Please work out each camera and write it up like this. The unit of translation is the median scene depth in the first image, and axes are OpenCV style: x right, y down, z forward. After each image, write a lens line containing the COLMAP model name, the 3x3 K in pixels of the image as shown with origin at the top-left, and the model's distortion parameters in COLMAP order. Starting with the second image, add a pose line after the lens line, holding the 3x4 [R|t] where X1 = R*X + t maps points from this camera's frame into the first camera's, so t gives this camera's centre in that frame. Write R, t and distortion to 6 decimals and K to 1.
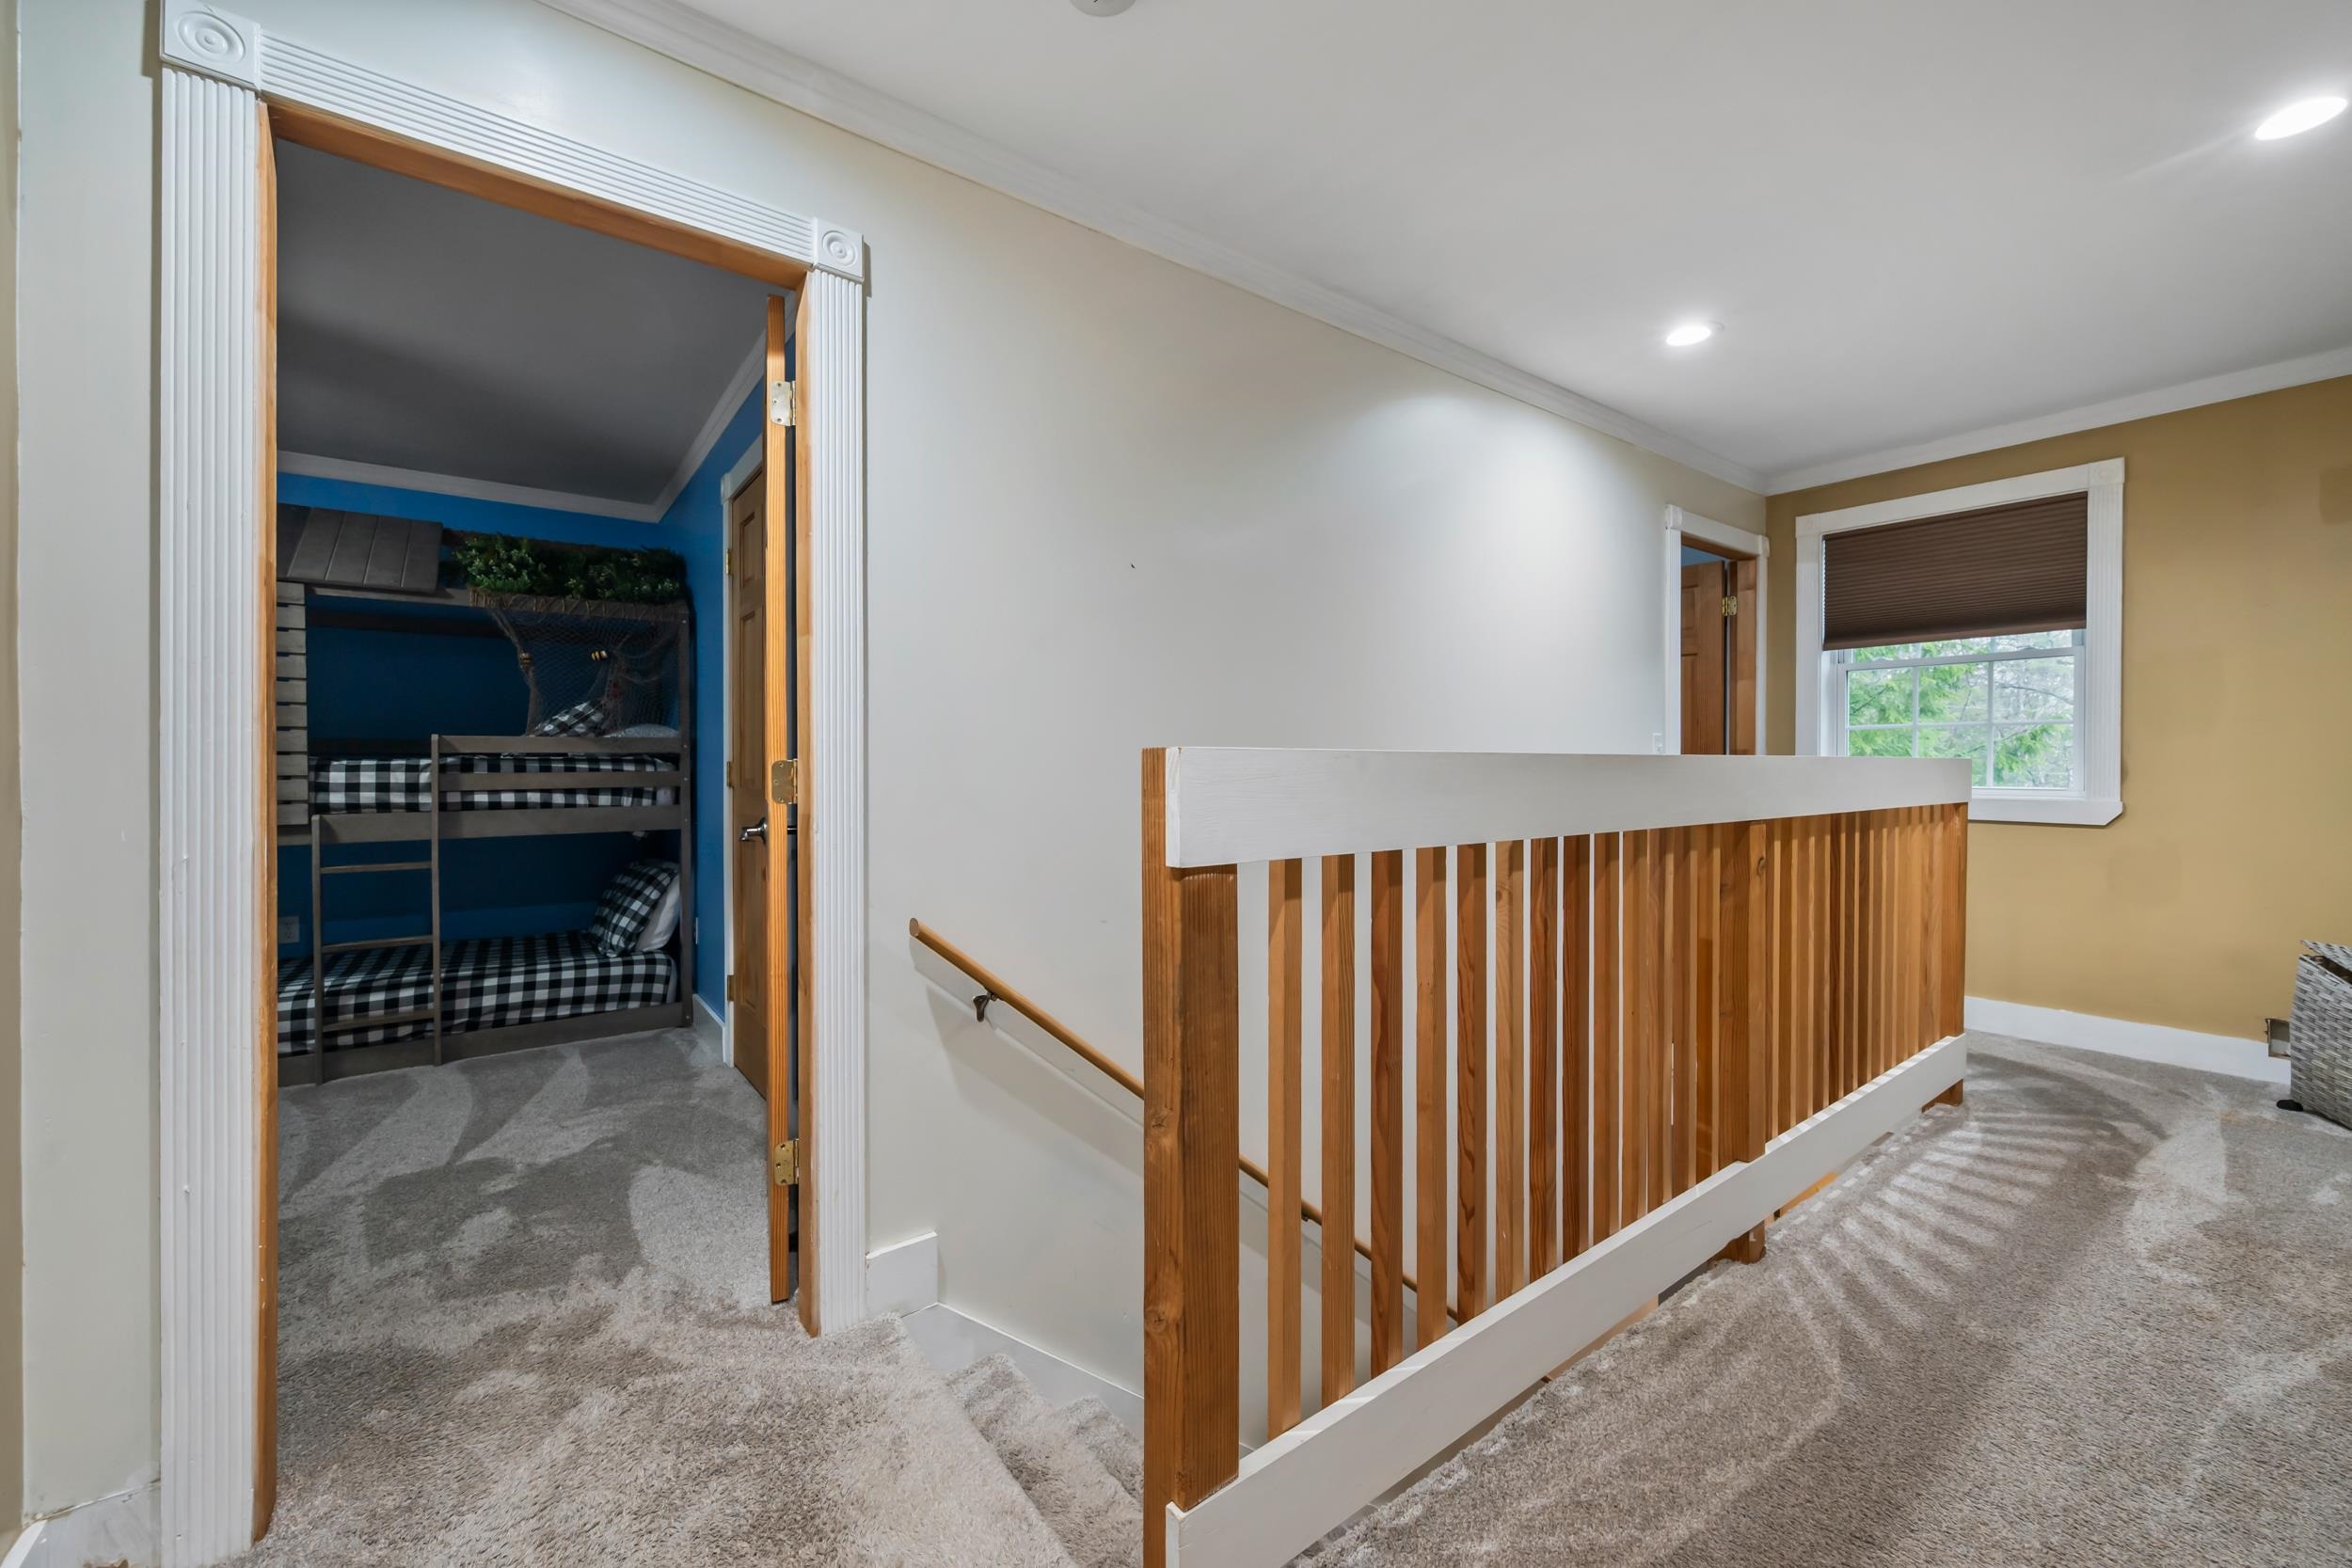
lens RADIAL K [[917.9, 0, 1183.5], [0, 917.9, 767.1], [0, 0, 1]] dist [-0.000889, 0.000491]
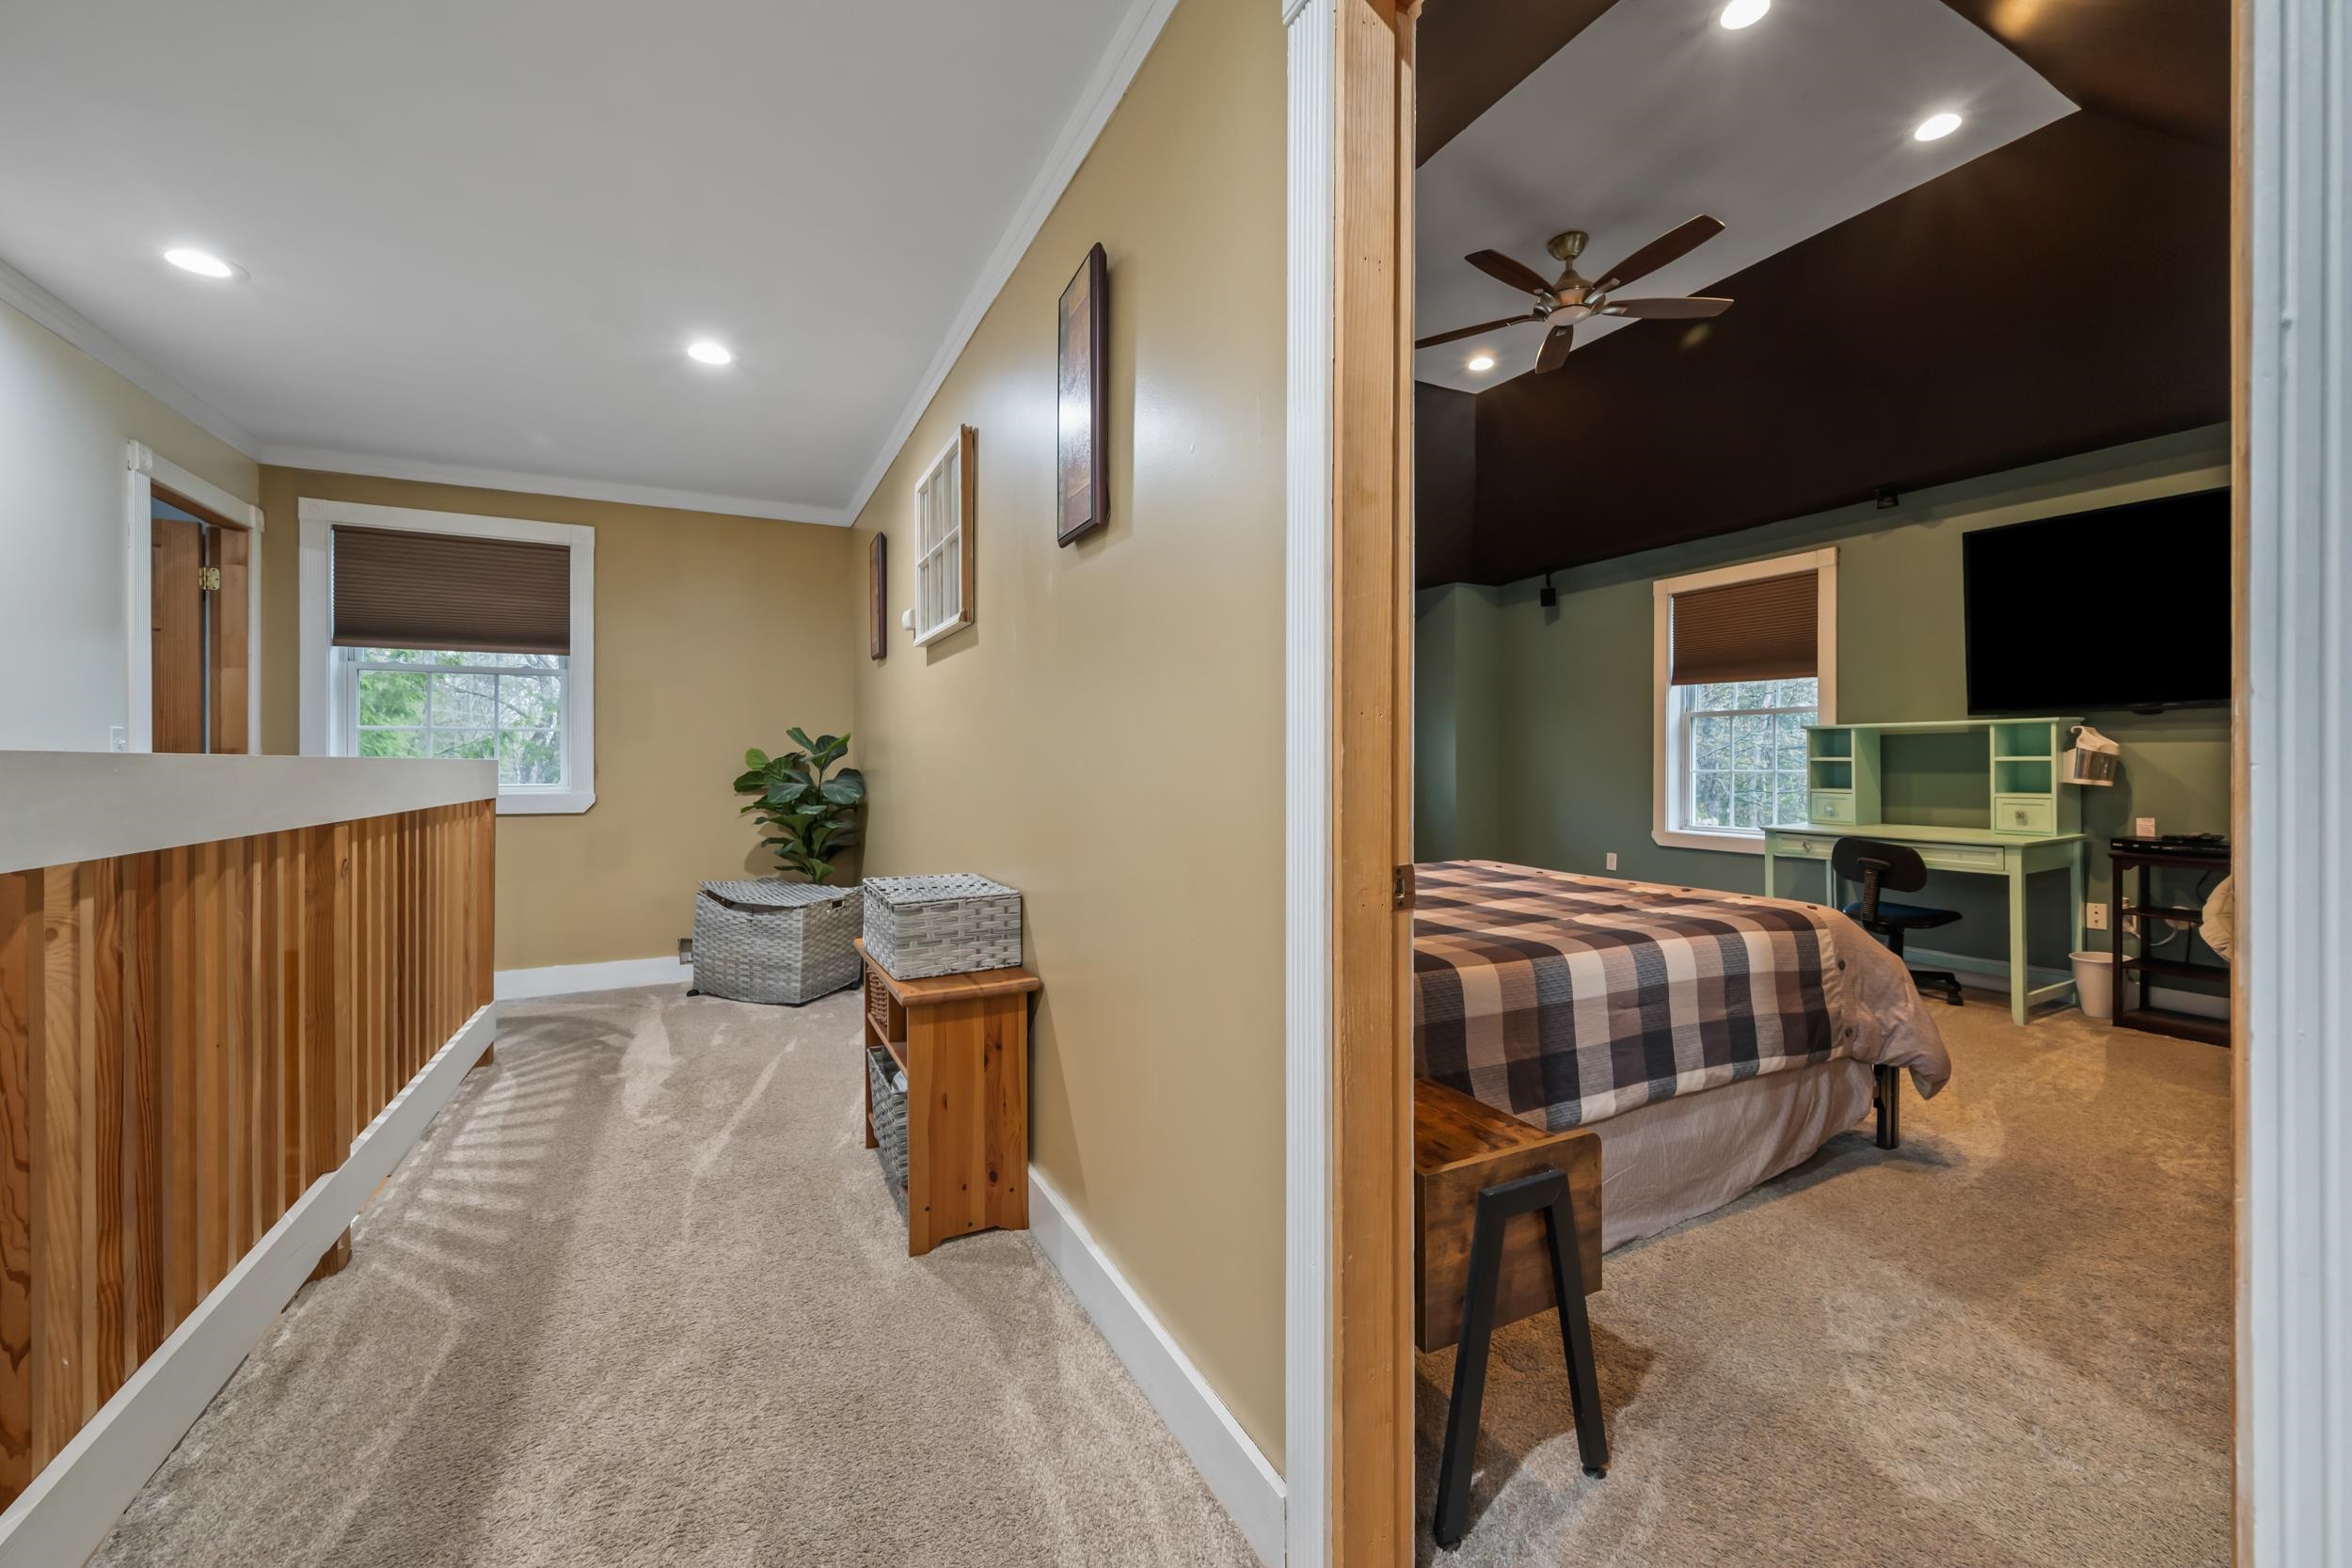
lens RADIAL K [[917.9, 0, 1183.5], [0, 917.9, 767.1], [0, 0, 1]] dist [-0.000889, 0.000491]
pose [[0.169704, -0.004151, 0.985486, -0.161399], [0.005346, 0.999980, 0.003291, 0.000562], [-0.985481, 0.004710, 0.169723, -0.051443]]
